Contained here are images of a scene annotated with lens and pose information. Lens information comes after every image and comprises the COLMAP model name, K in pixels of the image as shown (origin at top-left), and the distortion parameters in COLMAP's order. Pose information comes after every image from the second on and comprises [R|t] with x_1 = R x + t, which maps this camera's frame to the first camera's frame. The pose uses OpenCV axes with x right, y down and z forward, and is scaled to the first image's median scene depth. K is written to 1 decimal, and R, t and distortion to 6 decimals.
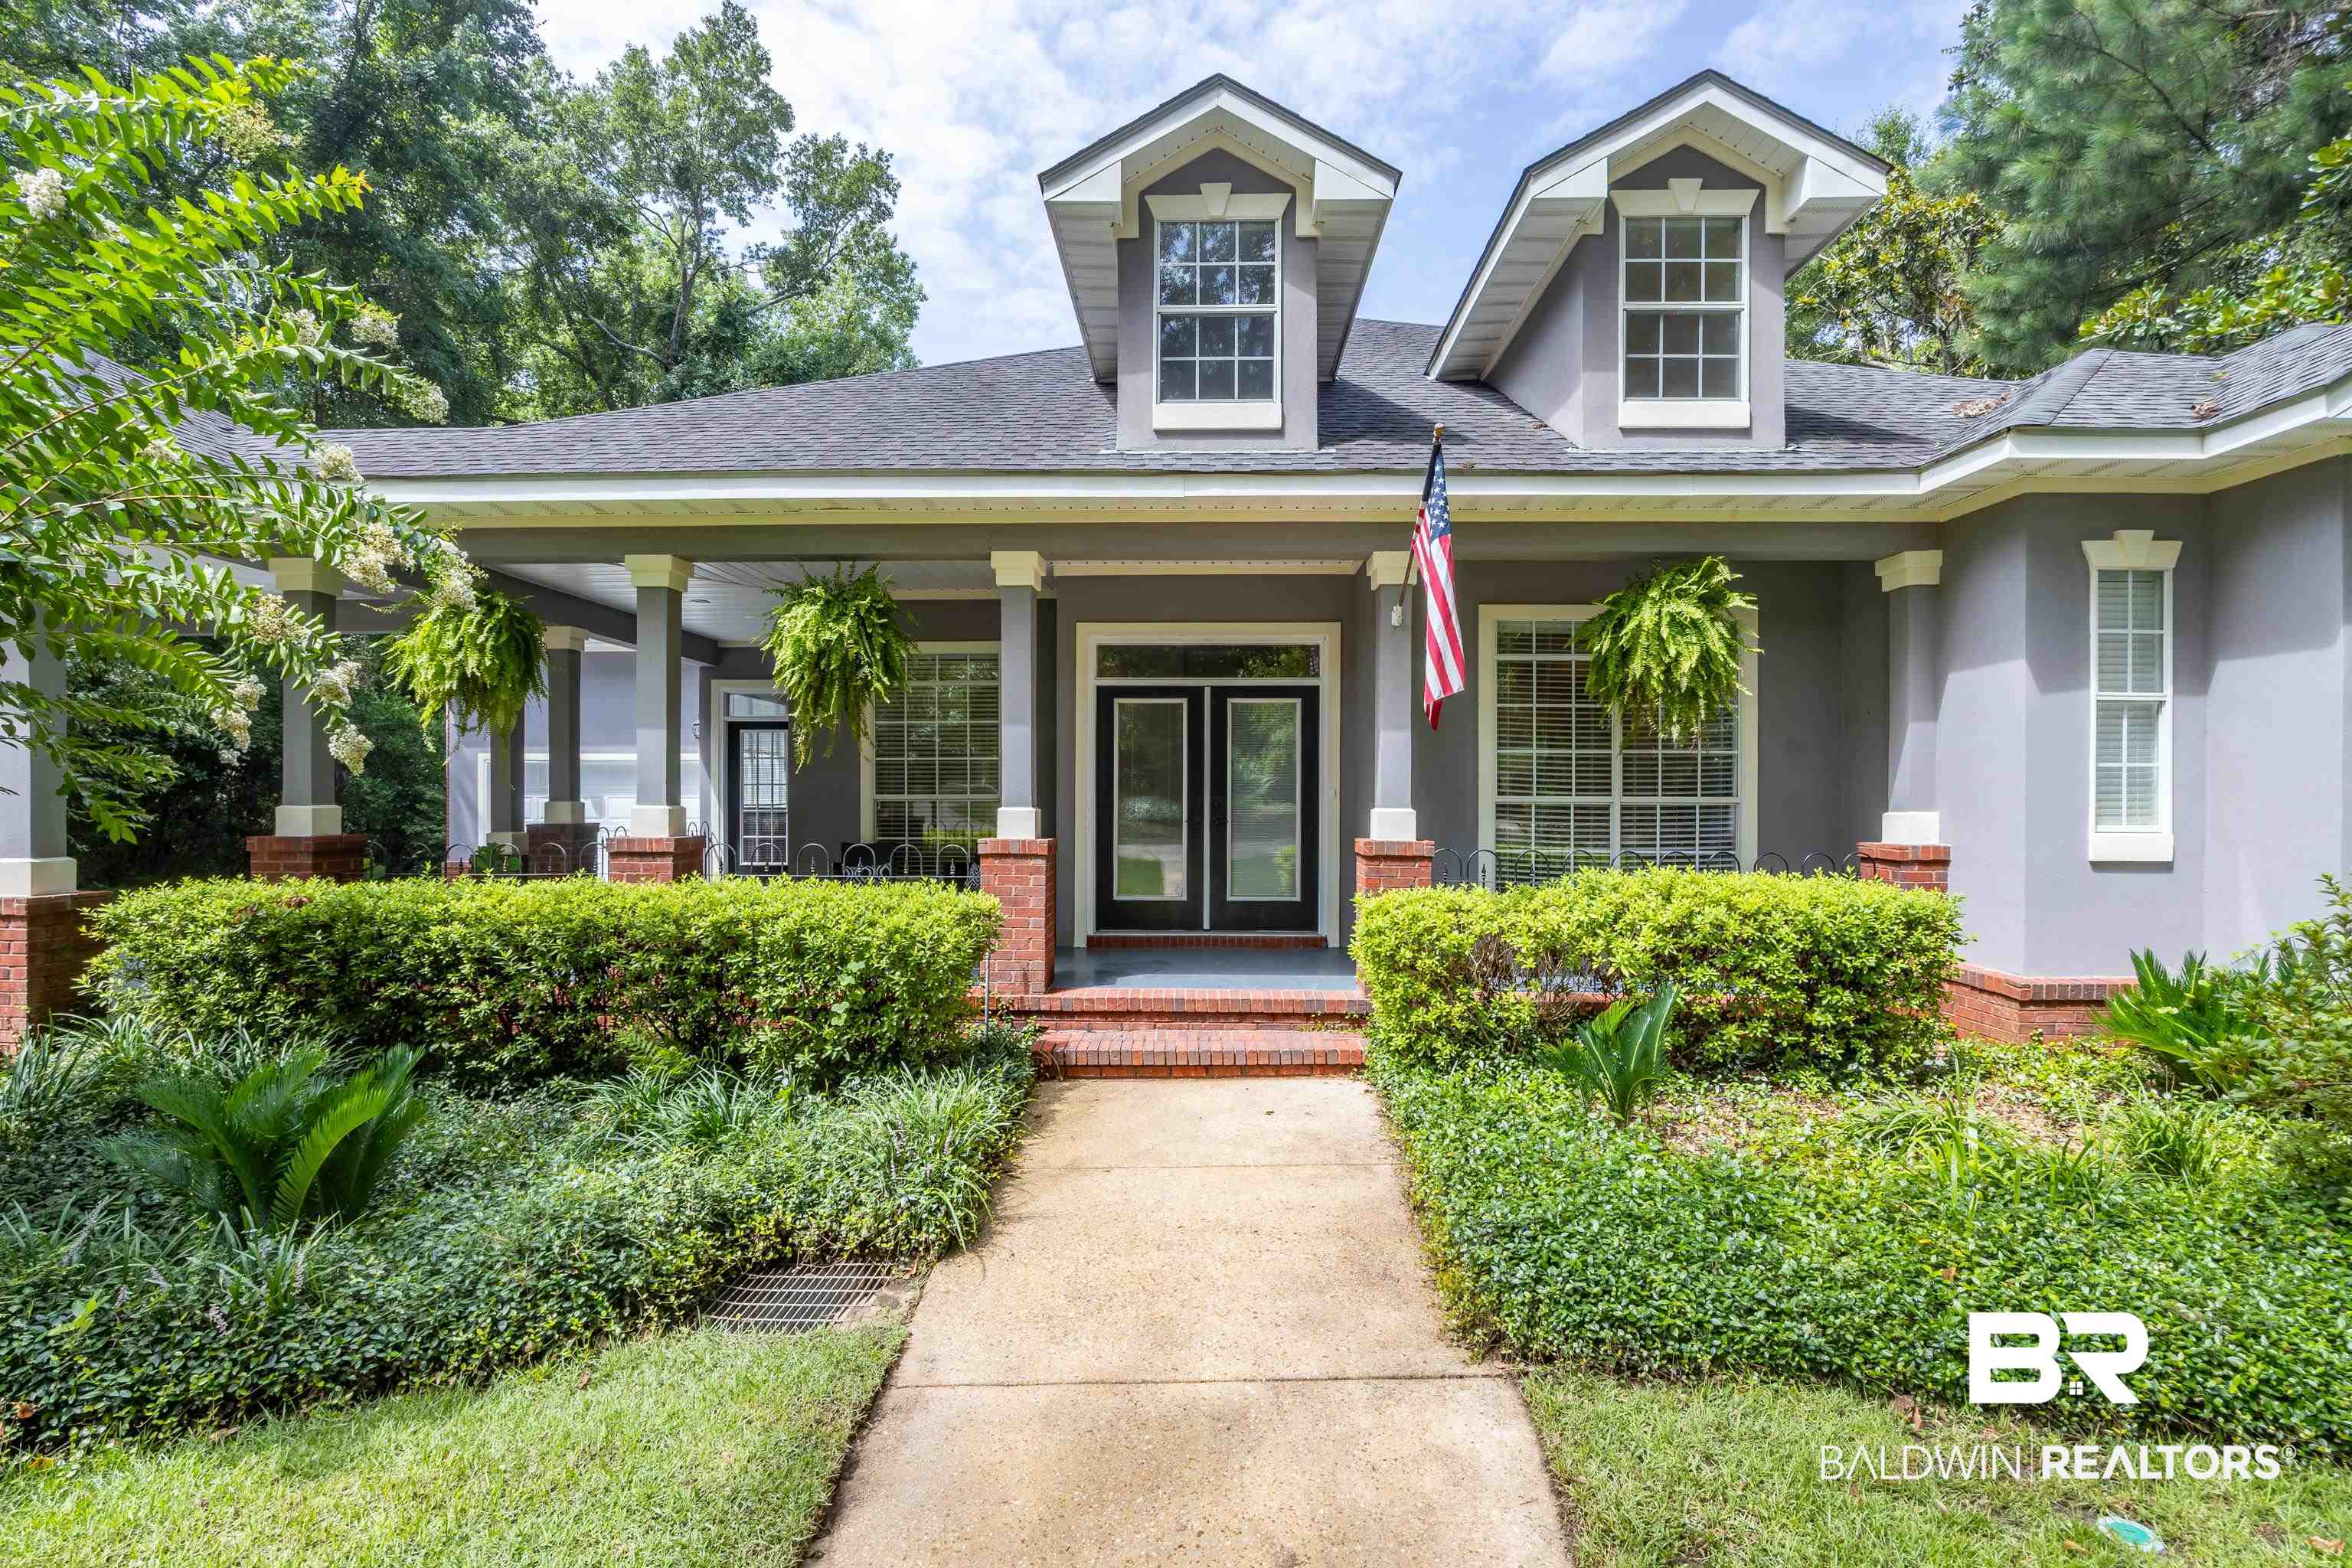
lens RADIAL K [[1066.2, 0, 1172.2], [0, 1066.2, 797.3], [0, 0, 1]] dist [-0.021156, 0.001758]
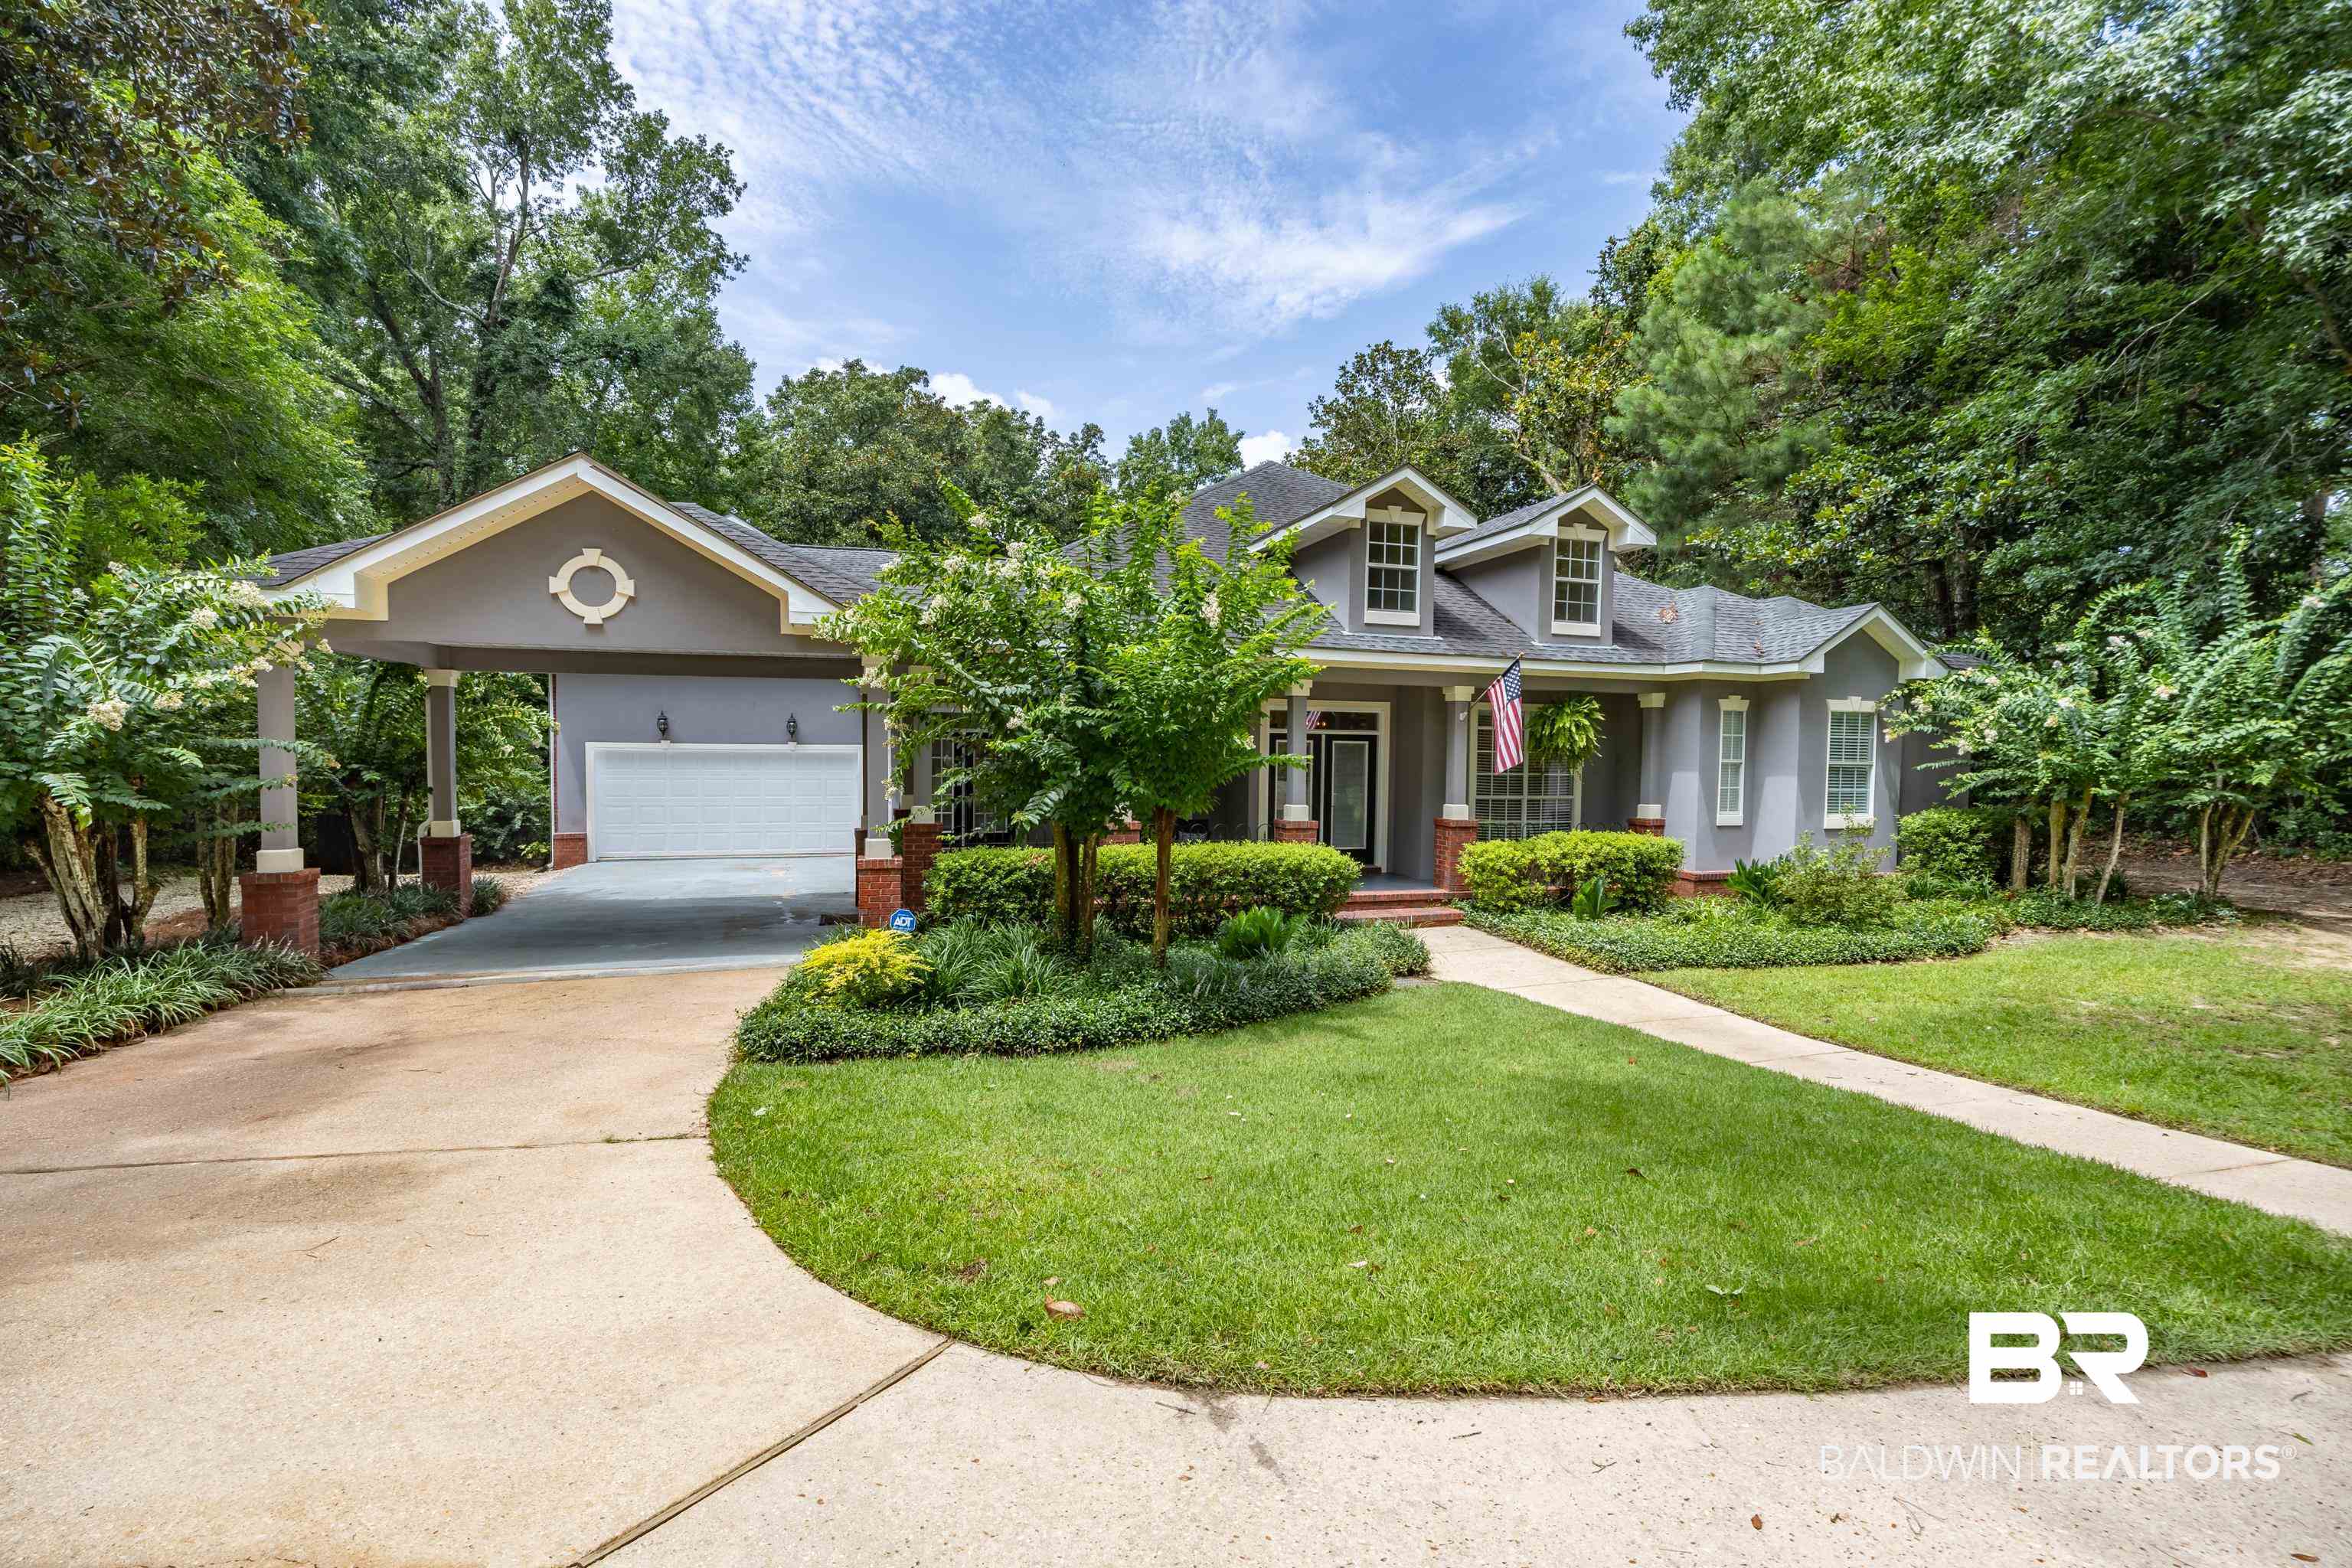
lens RADIAL K [[1066.2, 0, 1171.0], [0, 1066.2, 797.3], [0, 0, 1]] dist [-0.021156, 0.001758]
pose [[0.942566, -0.004784, 0.333985, -1.091916], [-0.011112, 0.998895, 0.045669, -0.098810], [-0.333835, -0.046757, 0.941471, -0.863122]]
